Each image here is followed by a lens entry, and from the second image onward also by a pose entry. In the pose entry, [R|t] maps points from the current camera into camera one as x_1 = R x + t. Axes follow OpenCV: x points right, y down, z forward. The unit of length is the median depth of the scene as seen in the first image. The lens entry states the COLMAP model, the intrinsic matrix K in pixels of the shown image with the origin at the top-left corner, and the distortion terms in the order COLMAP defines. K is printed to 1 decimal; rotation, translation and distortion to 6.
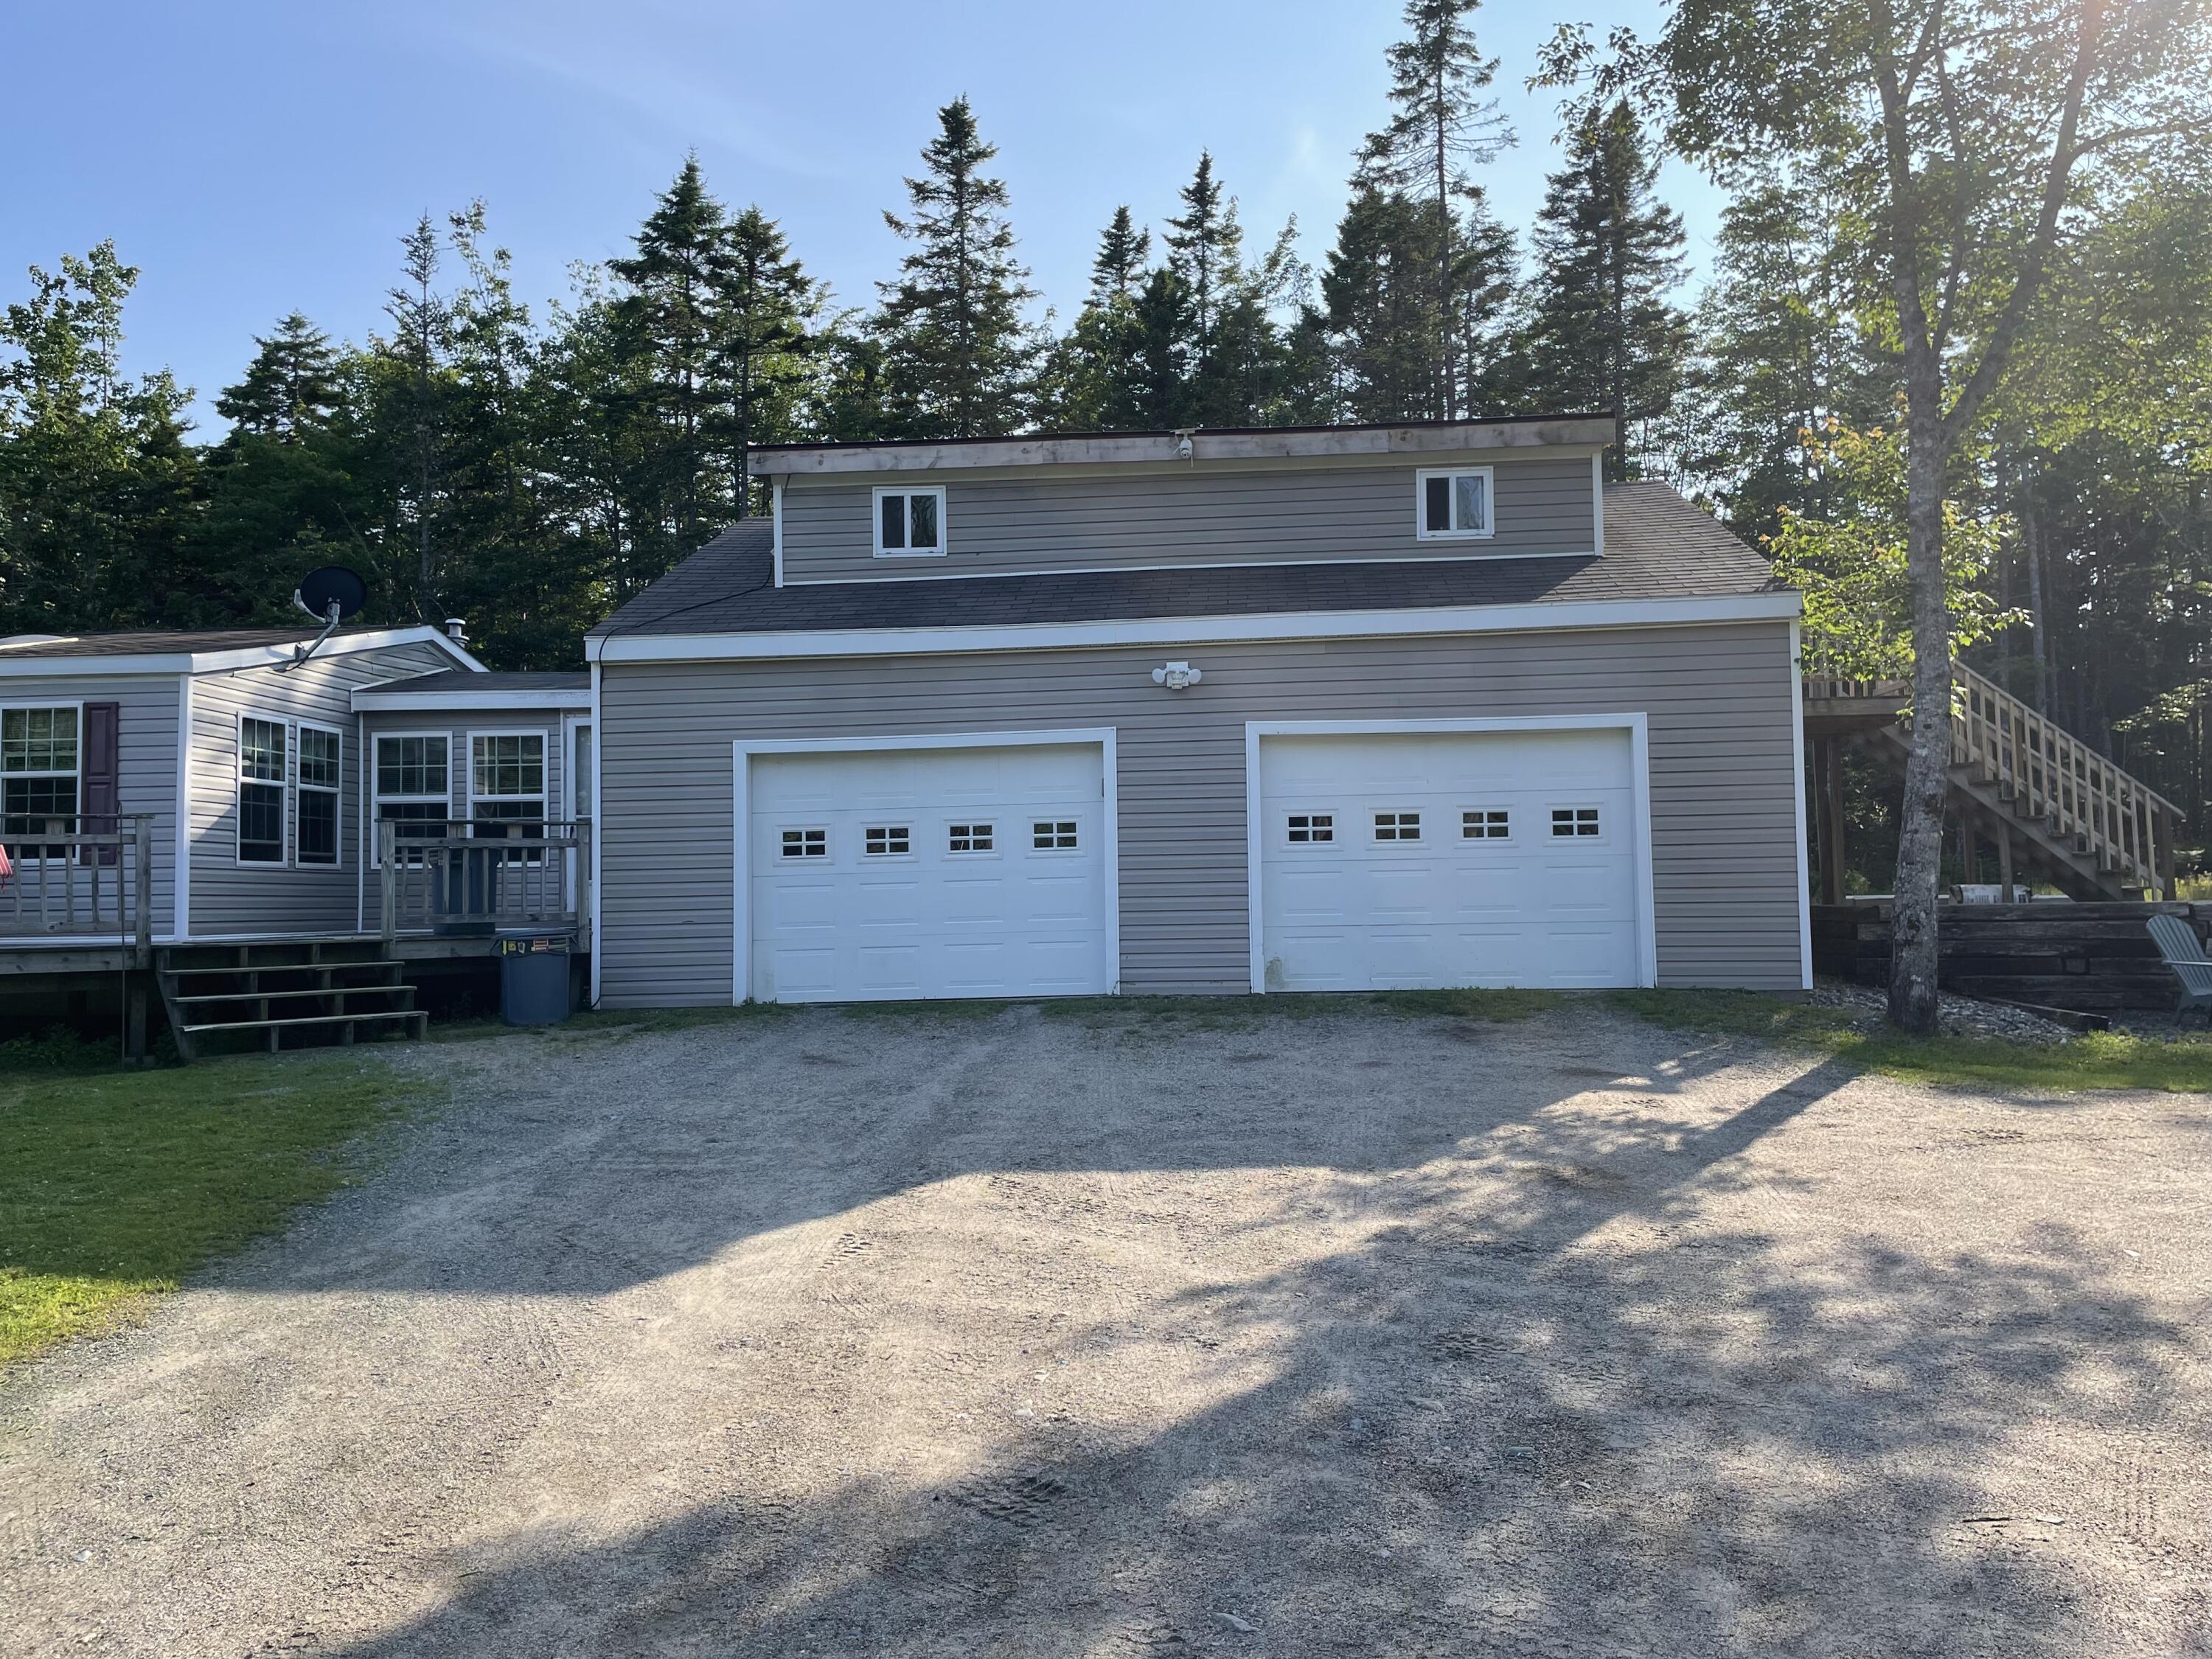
lens RADIAL K [[1668.0, 0, 1109.5], [0, 1668.0, 806.7], [0, 0, 1]] dist [0.102895, -0.131004]
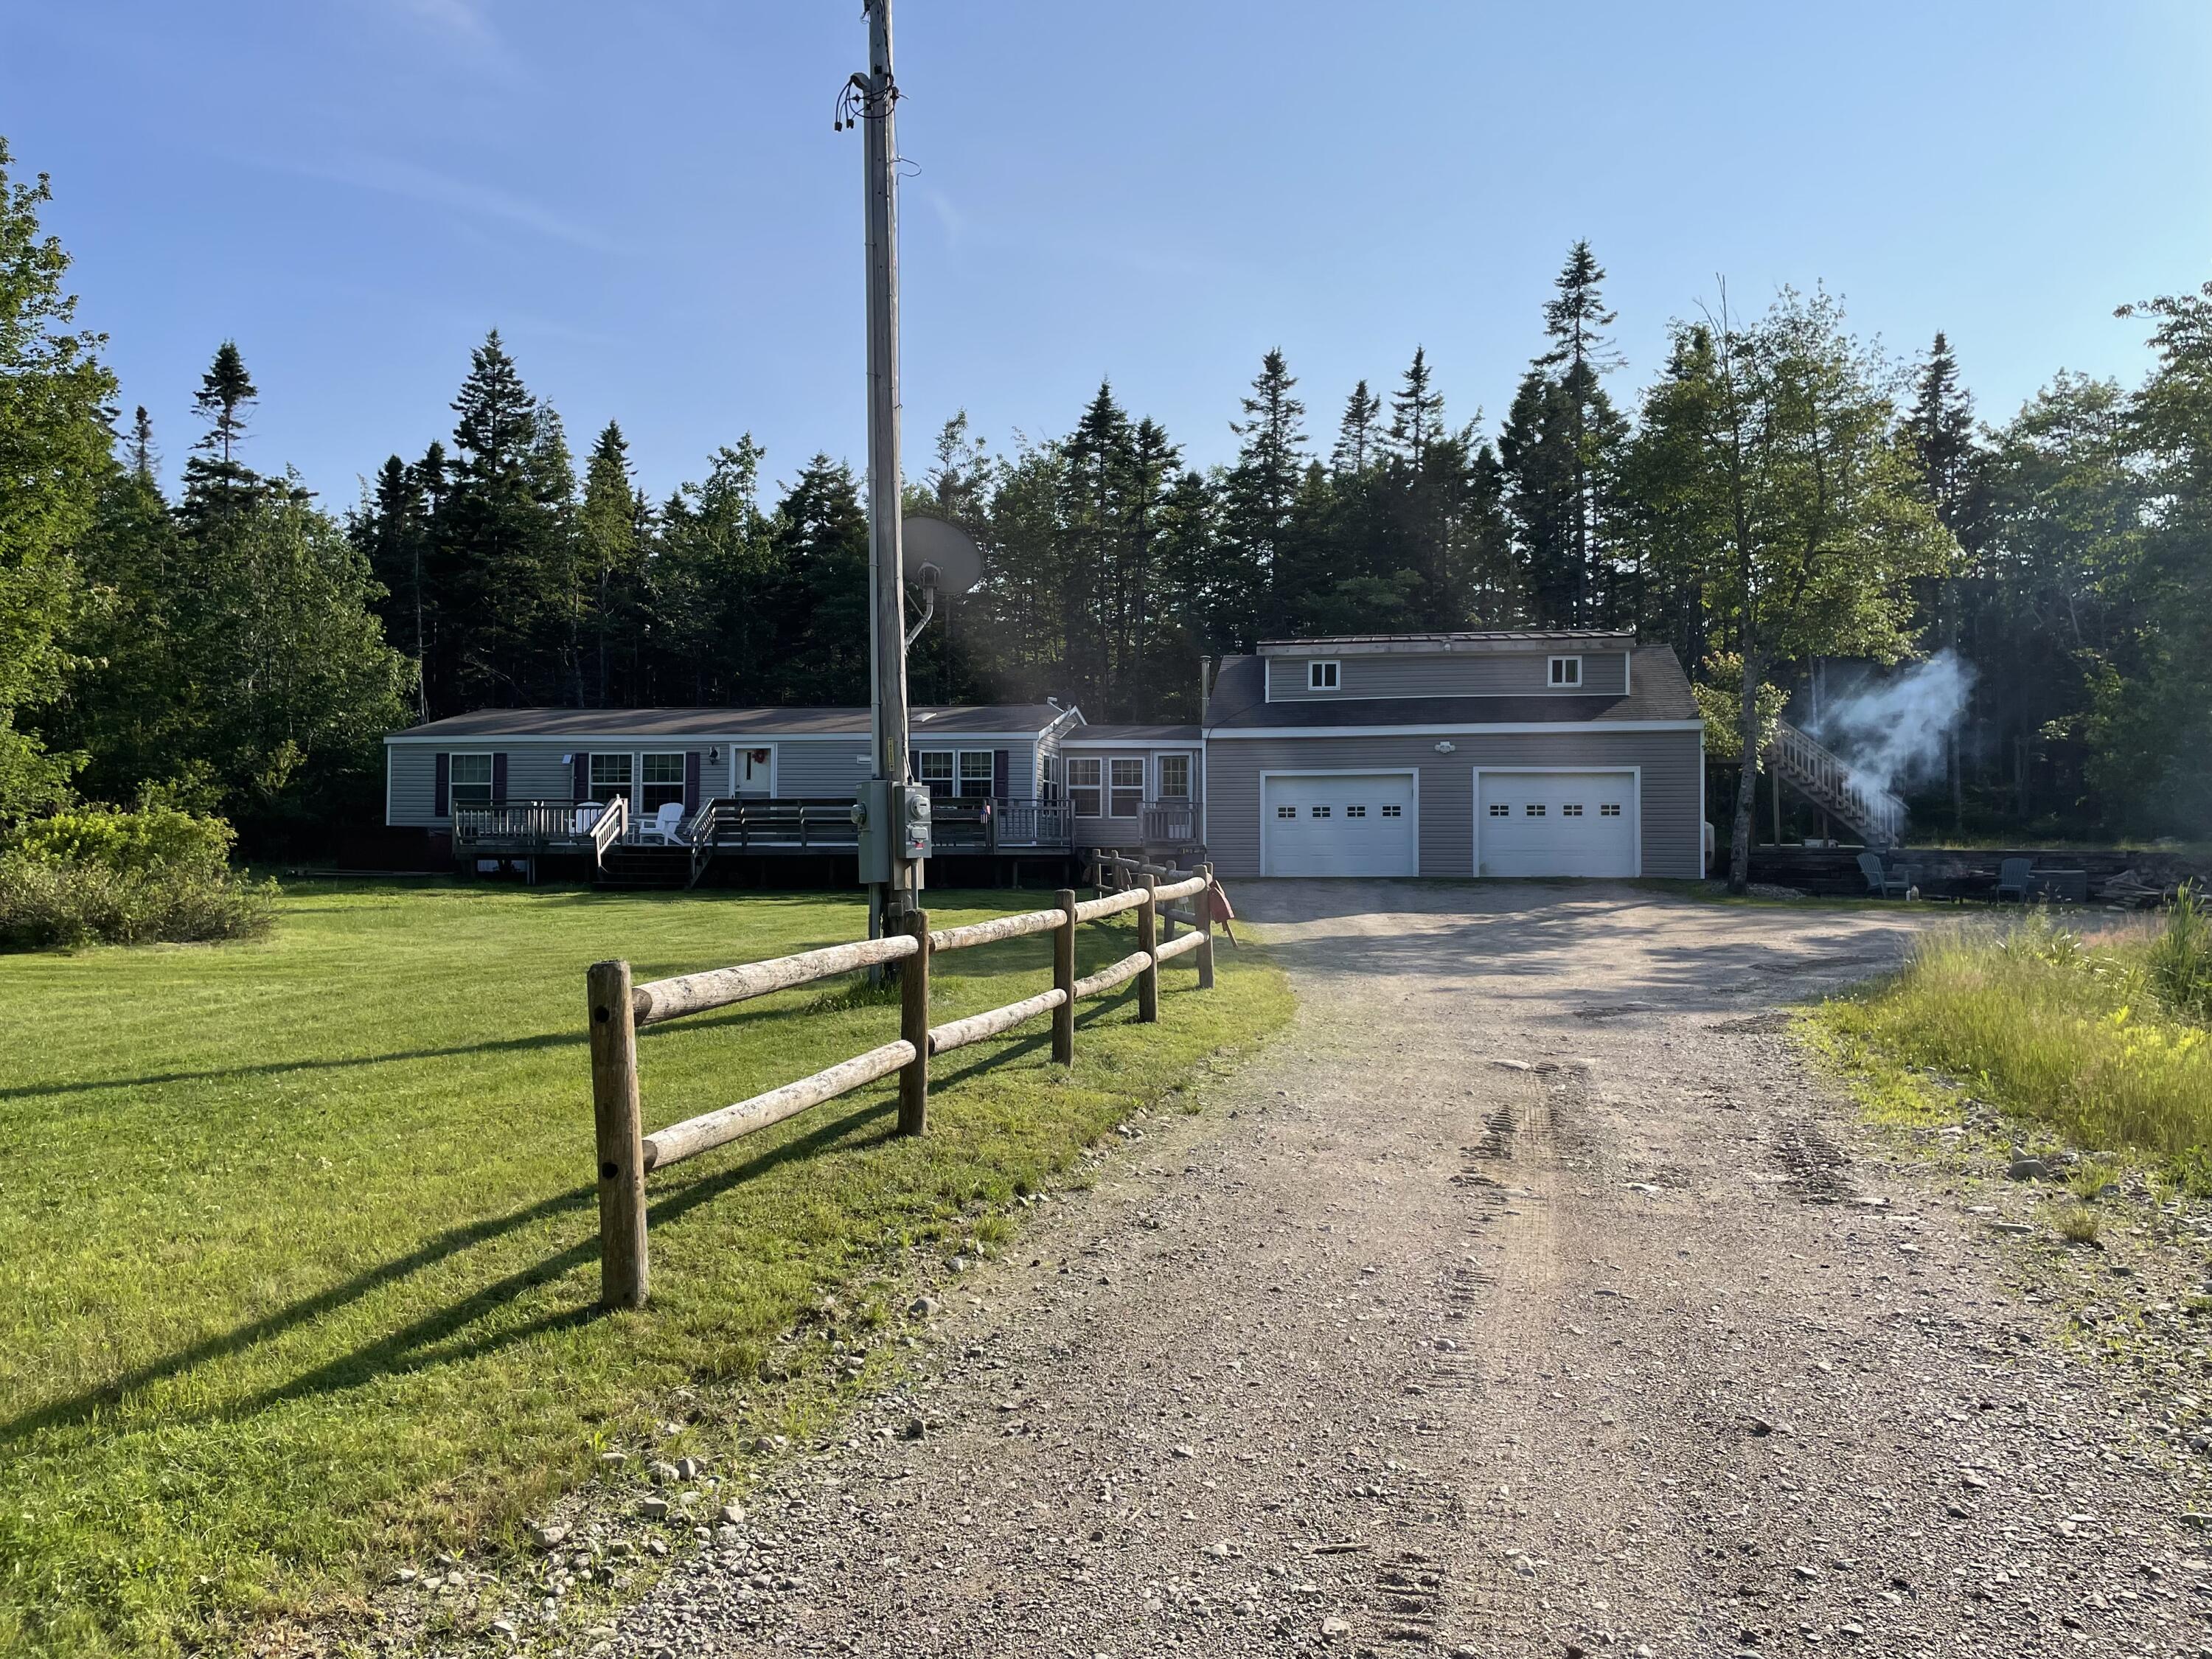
lens RADIAL K [[1668.0, 0, 1109.5], [0, 1668.0, 806.7], [0, 0, 1]] dist [0.102895, -0.131004]
pose [[0.996319, 0.016709, -0.084084, -0.103755], [-0.013918, 0.999336, 0.033672, -0.029036], [0.084591, -0.032377, 0.995890, -0.639630]]
